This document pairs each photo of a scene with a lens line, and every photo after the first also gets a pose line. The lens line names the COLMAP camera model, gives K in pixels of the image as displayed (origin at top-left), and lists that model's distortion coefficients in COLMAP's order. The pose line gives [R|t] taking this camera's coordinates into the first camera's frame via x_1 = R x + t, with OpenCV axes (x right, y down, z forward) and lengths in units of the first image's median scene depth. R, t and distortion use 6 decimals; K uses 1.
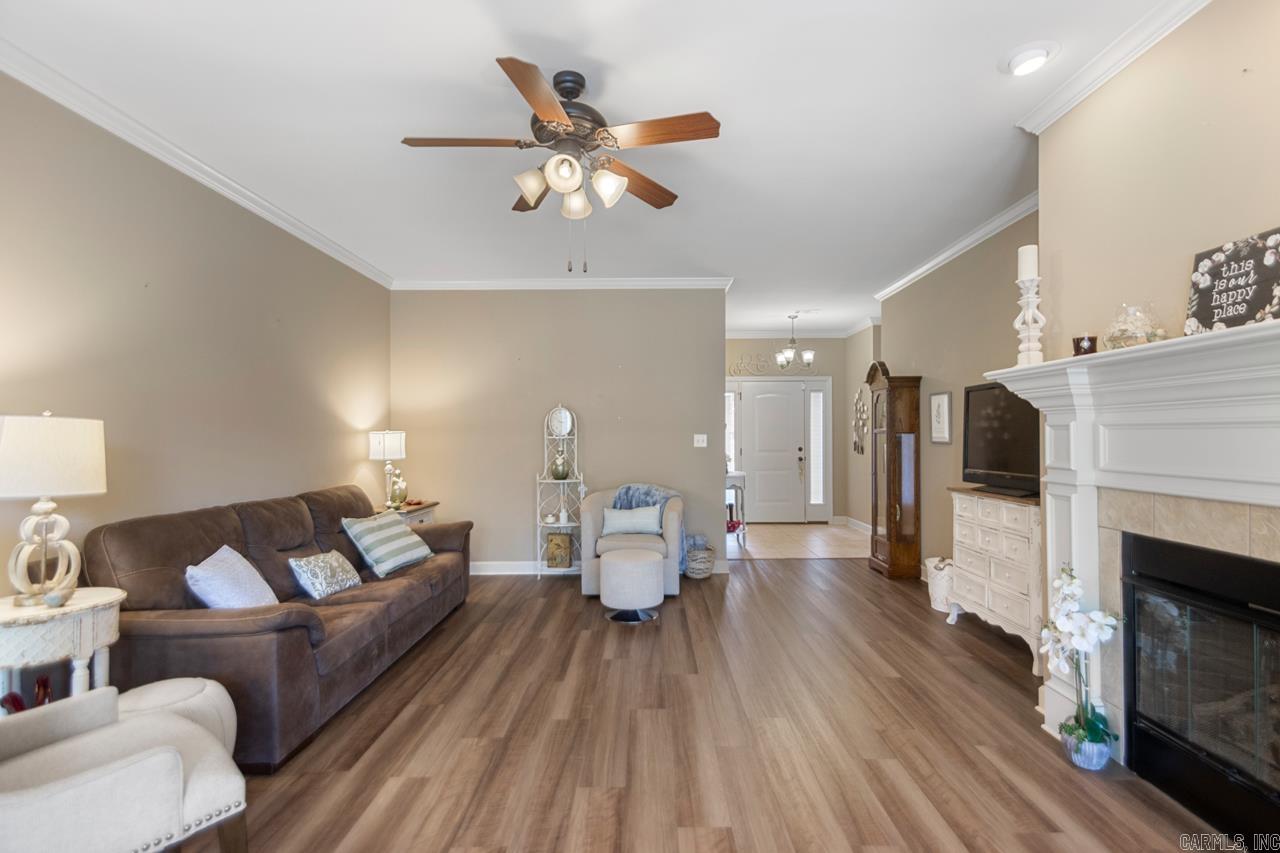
lens RADIAL K [[588.1, 0, 646.3], [0, 588.1, 429.2], [0, 0, 1]] dist [0.031049, -0.018032]
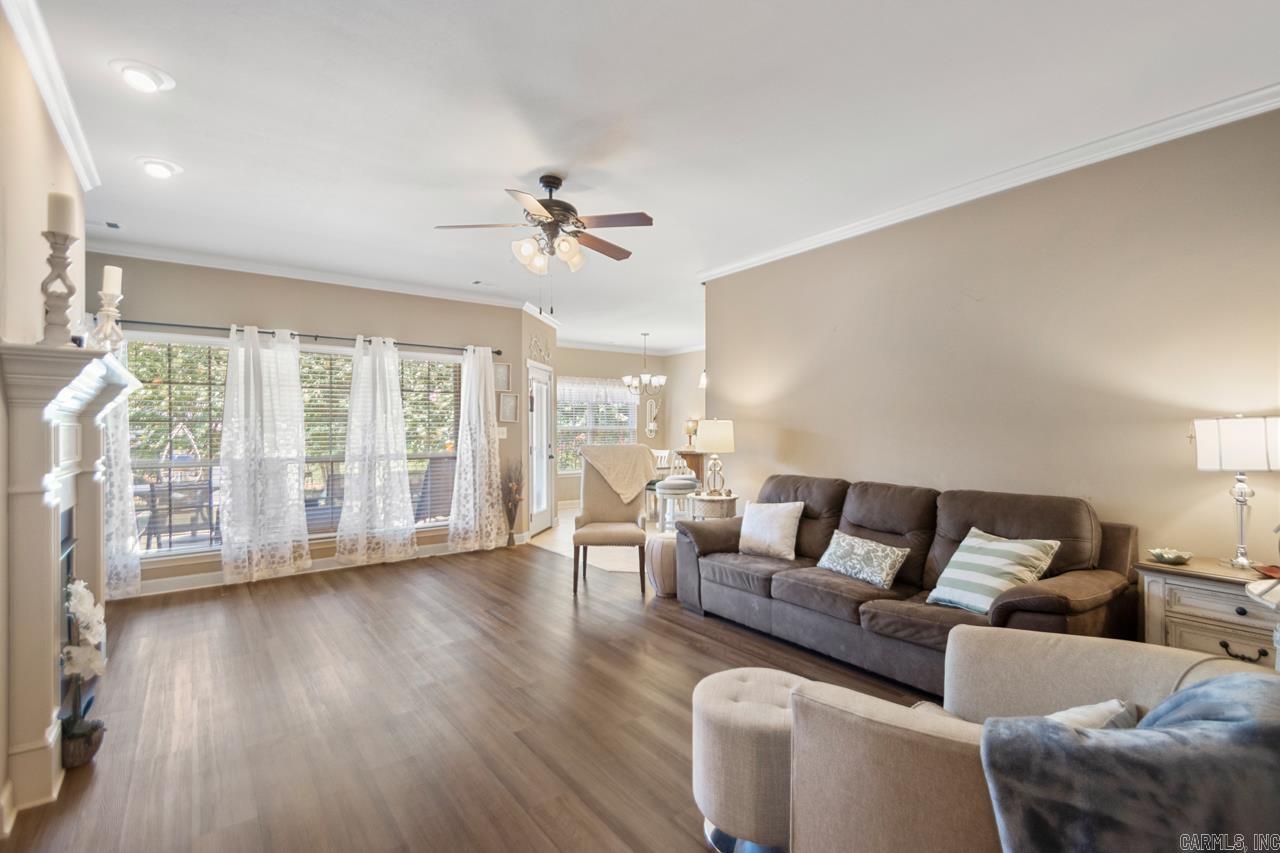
lens RADIAL K [[593.5, 0, 651.4], [0, 593.5, 434.3], [0, 0, 1]] dist [0.019641, -0.017923]
pose [[-0.789223, 0.009055, -0.614040, 0.426660], [0.008105, 0.999958, 0.004329, 0.017057], [0.614053, -0.001560, -0.789263, 1.731528]]
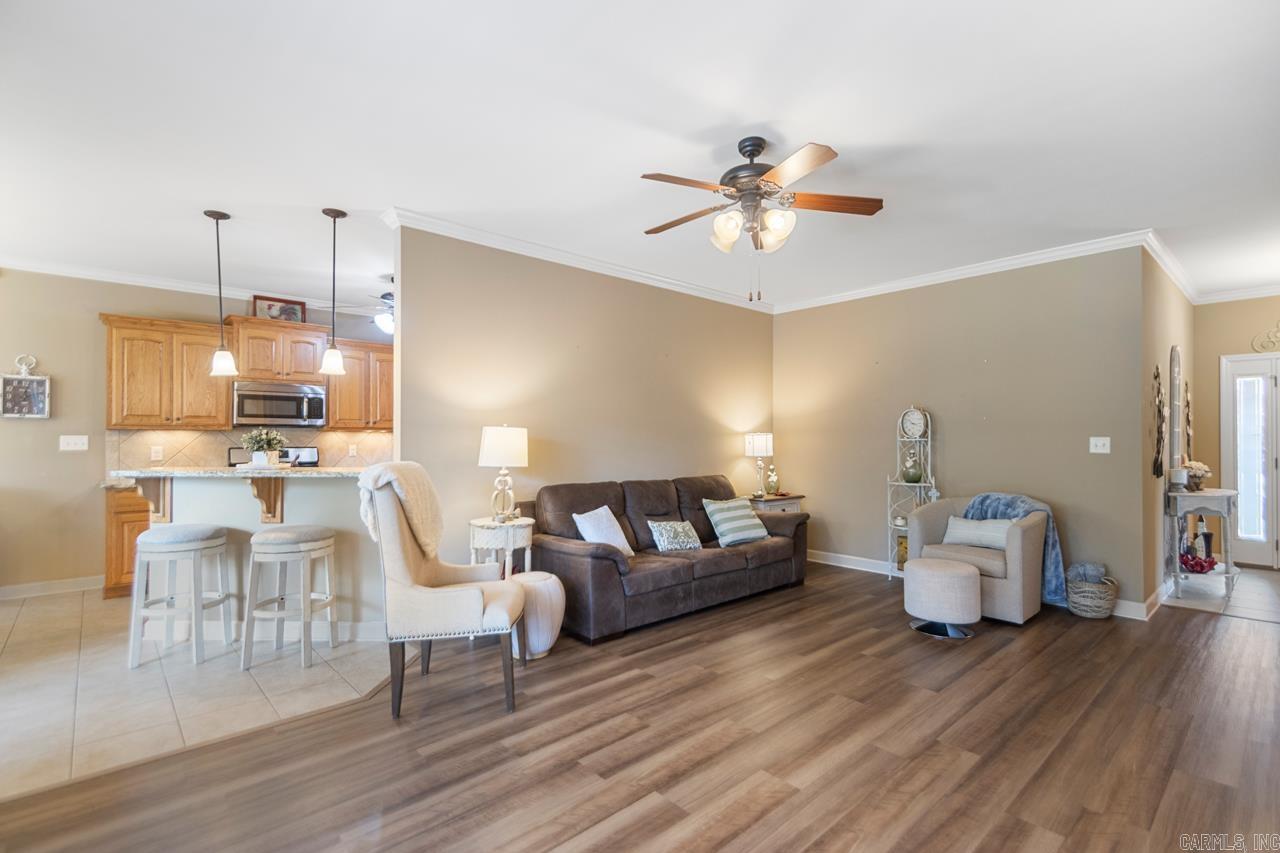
lens RADIAL K [[588.1, 0, 646.3], [0, 588.1, 429.2], [0, 0, 1]] dist [0.031049, -0.018032]
pose [[0.674248, -0.004691, -0.738490, 0.471603], [0.003501, 0.999989, -0.003156, -0.002109], [0.738497, -0.000458, 0.674257, 0.021775]]
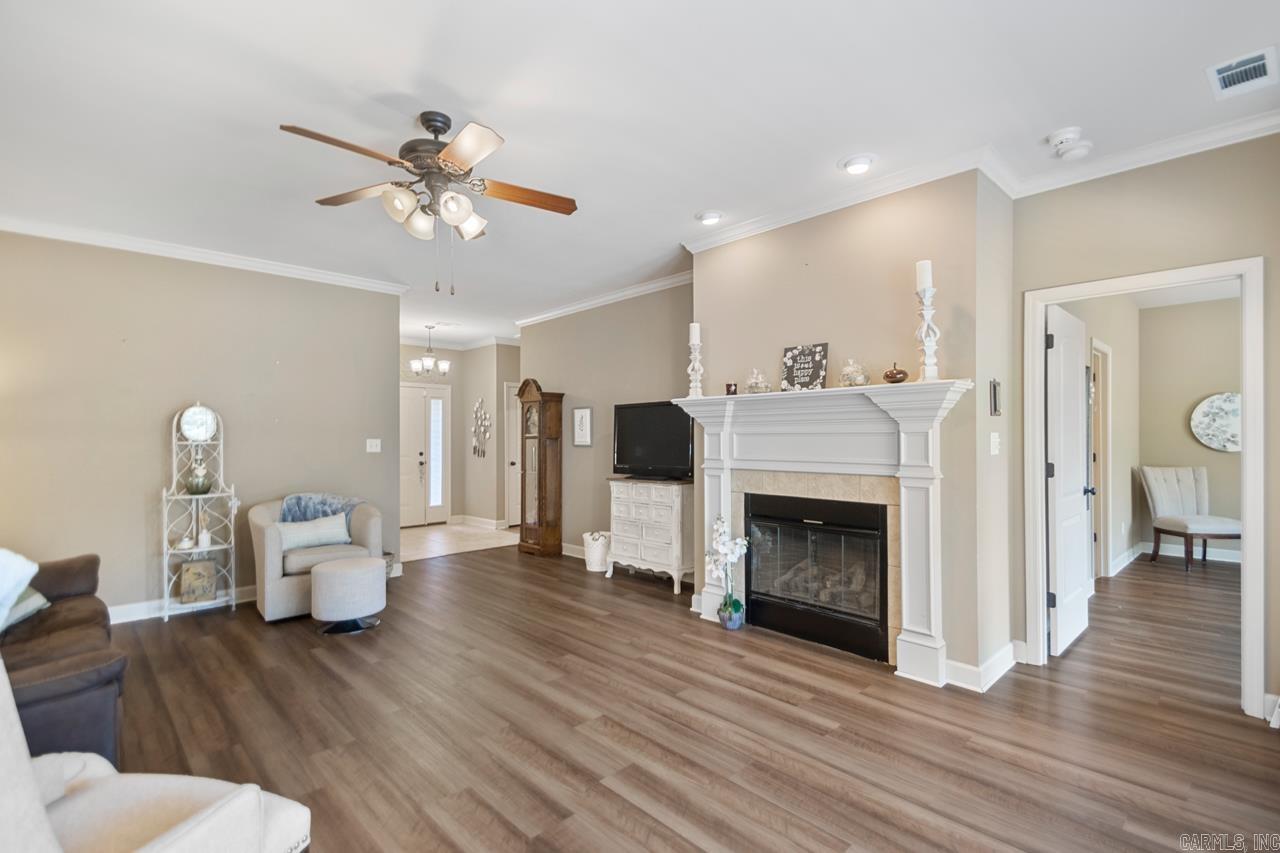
lens RADIAL K [[593.5, 0, 651.4], [0, 593.5, 434.3], [0, 0, 1]] dist [0.019641, -0.017923]
pose [[0.711966, 0.006371, 0.702185, -0.477308], [-0.006187, 0.999977, -0.002800, 0.000752], [-0.702186, -0.002351, 0.711989, -0.058301]]
